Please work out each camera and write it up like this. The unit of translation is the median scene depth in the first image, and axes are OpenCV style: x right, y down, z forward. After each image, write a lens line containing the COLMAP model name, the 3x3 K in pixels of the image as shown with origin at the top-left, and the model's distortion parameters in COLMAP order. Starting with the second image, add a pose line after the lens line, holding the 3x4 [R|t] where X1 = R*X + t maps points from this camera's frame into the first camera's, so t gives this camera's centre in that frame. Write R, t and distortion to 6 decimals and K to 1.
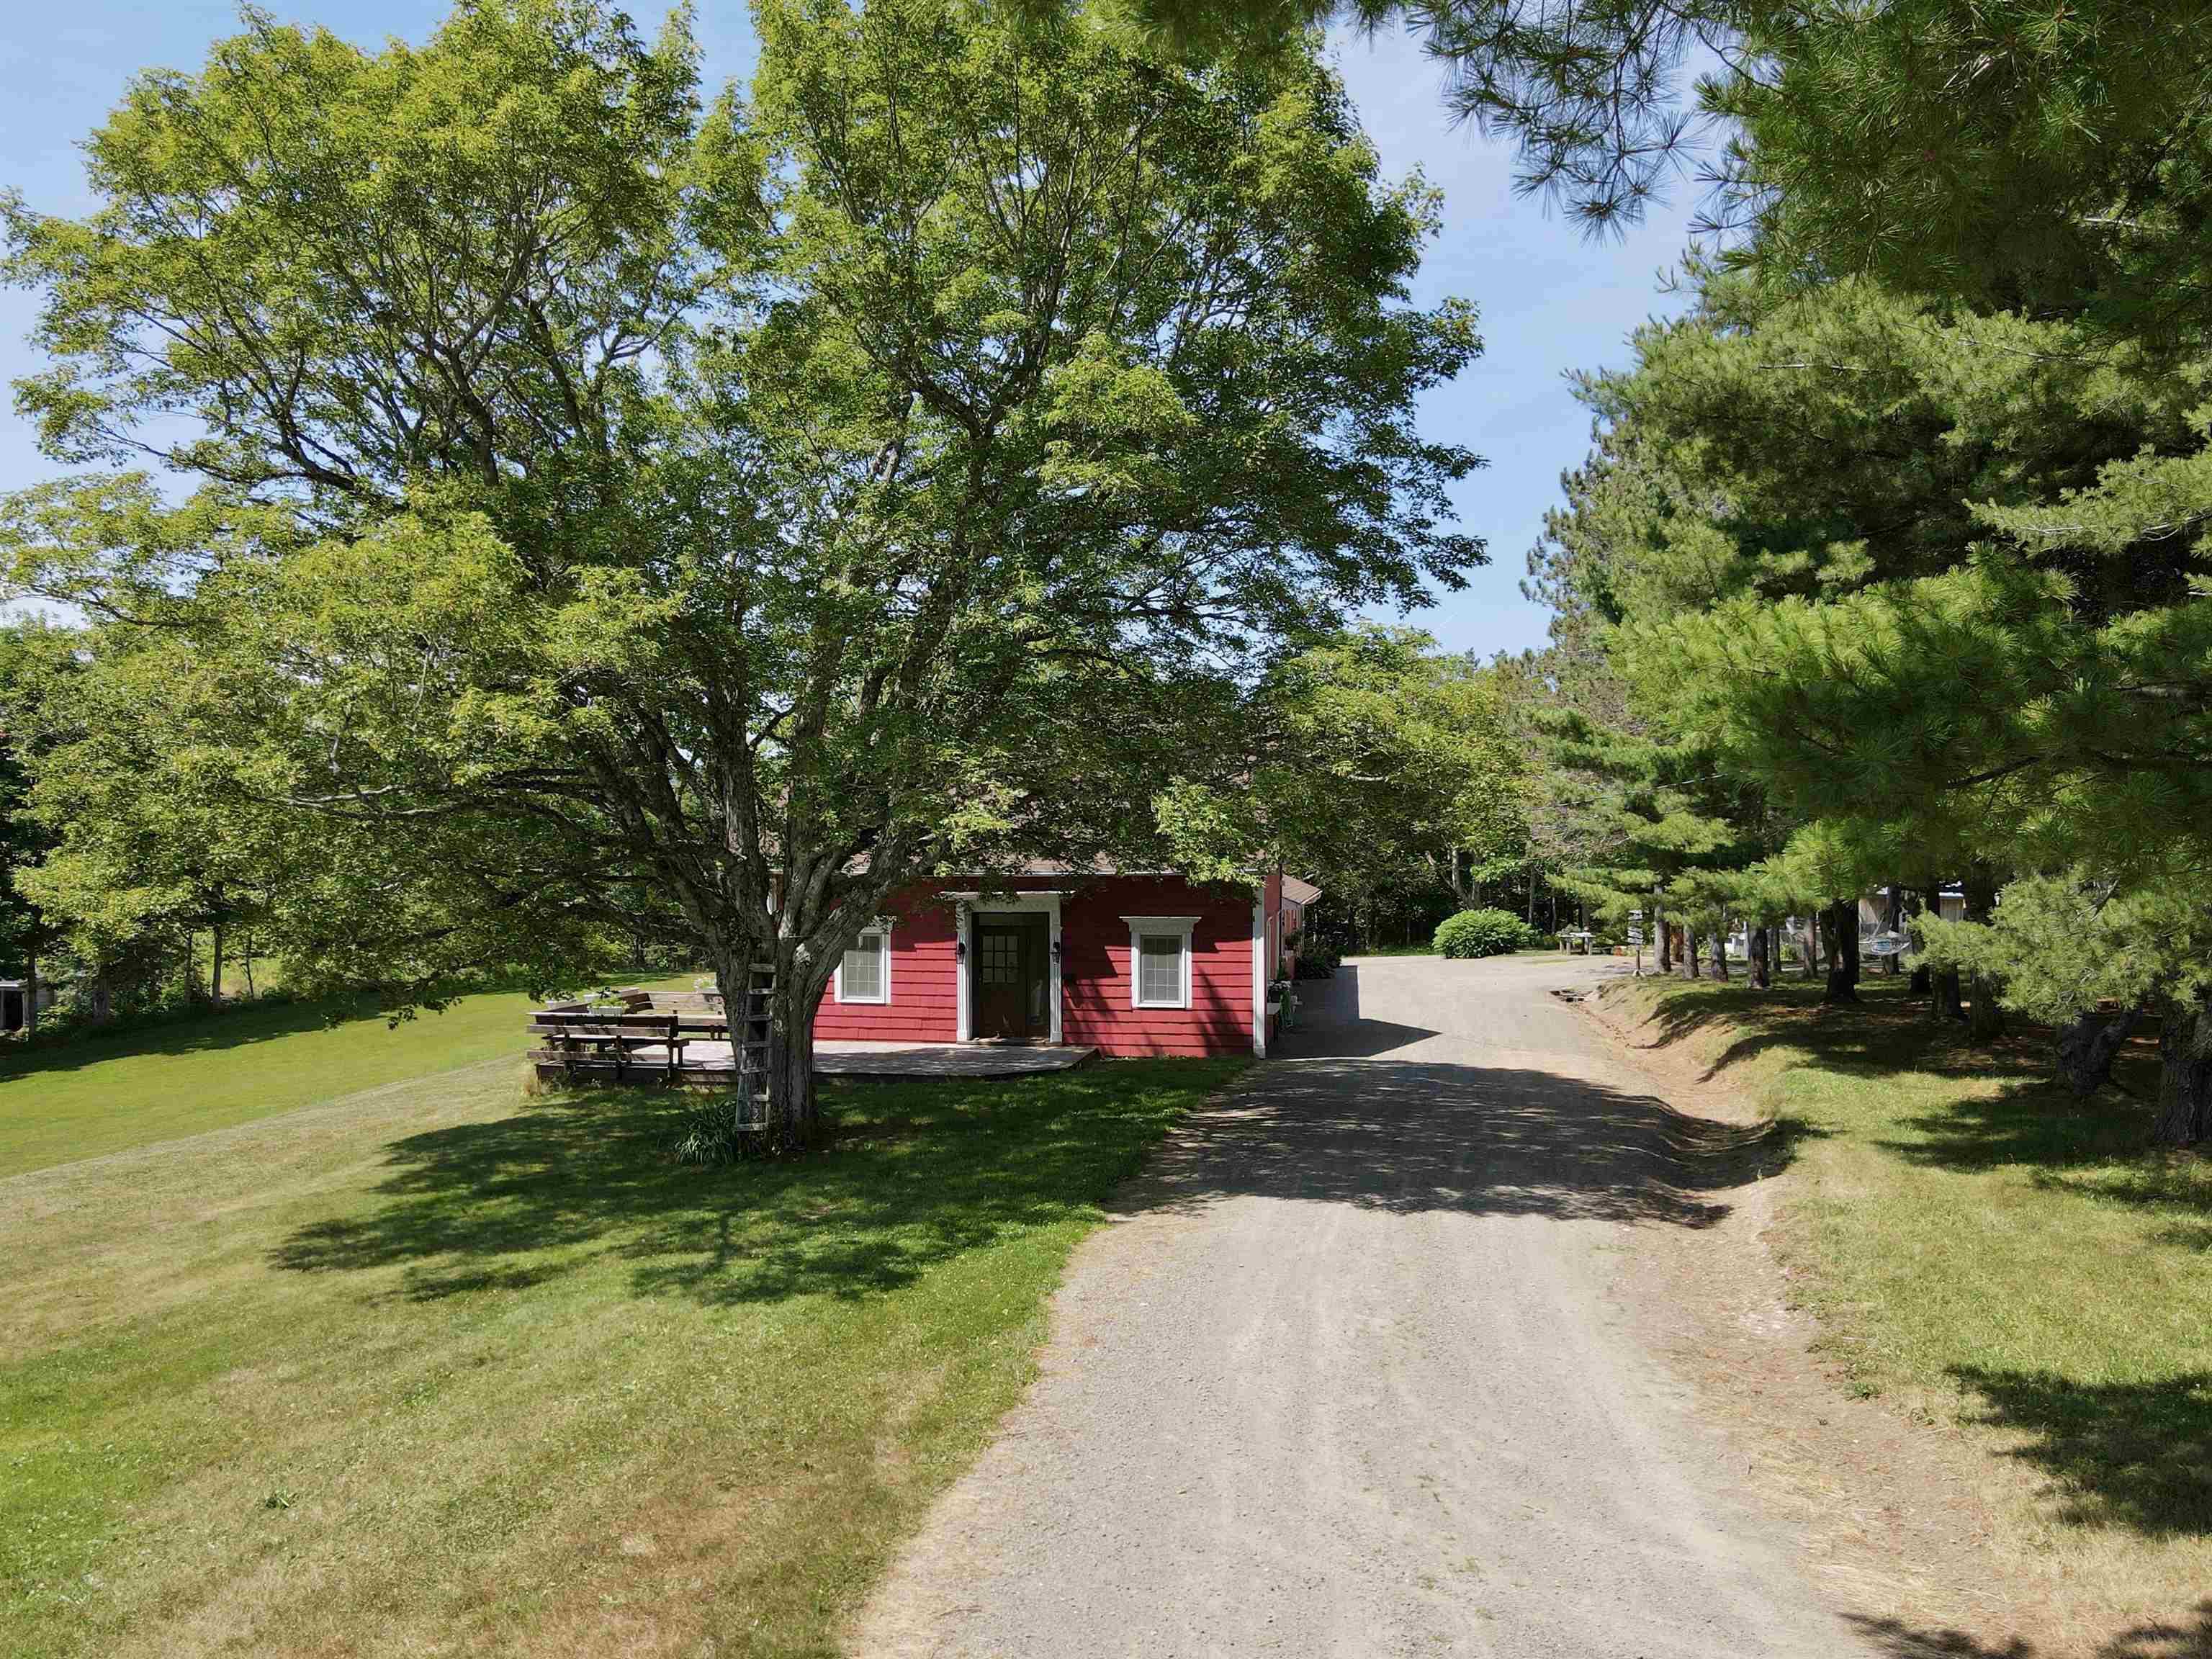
lens RADIAL K [[1642.4, 0, 1106.0], [0, 1642.4, 829.5], [0, 0, 1]] dist [-0.013260, 0.046667]
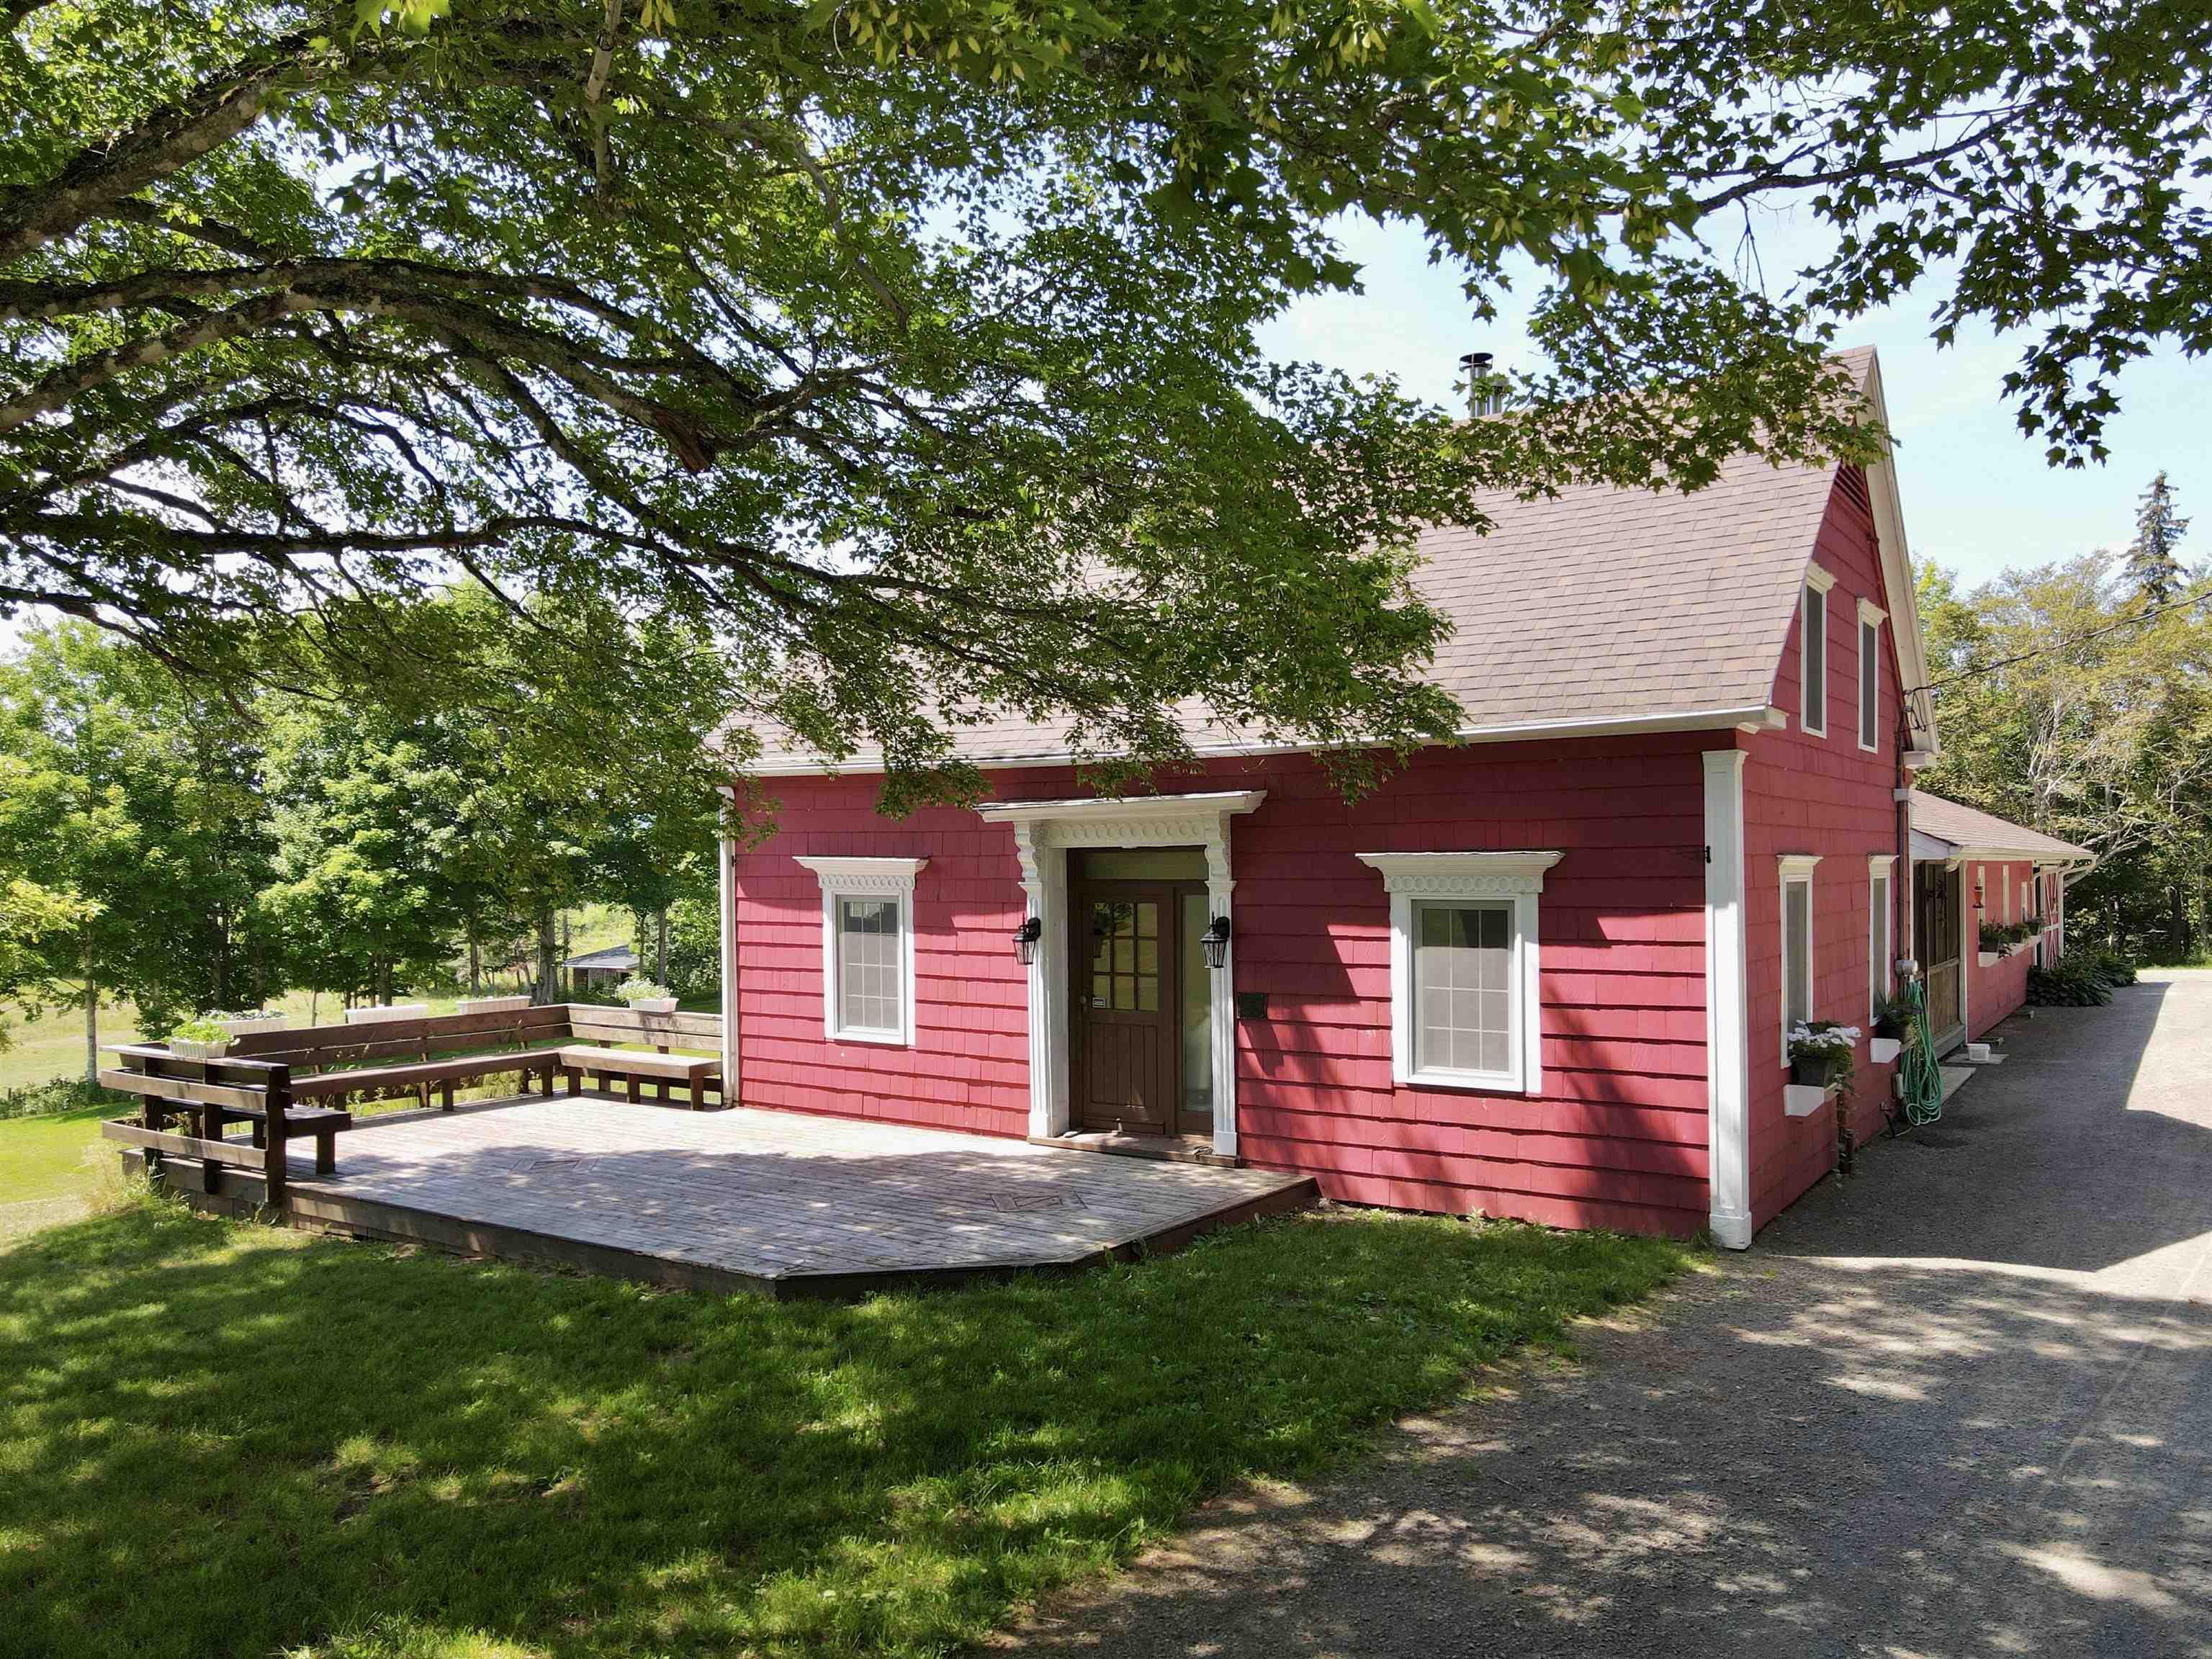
lens RADIAL K [[1642.4, 0, 1106.0], [0, 1642.4, 829.5], [0, 0, 1]] dist [-0.013260, 0.046667]
pose [[0.903907, -0.015423, -0.427450, 0.123291], [0.015590, 0.999874, -0.003111, 0.047567], [0.427444, -0.003852, 0.904034, 0.612211]]
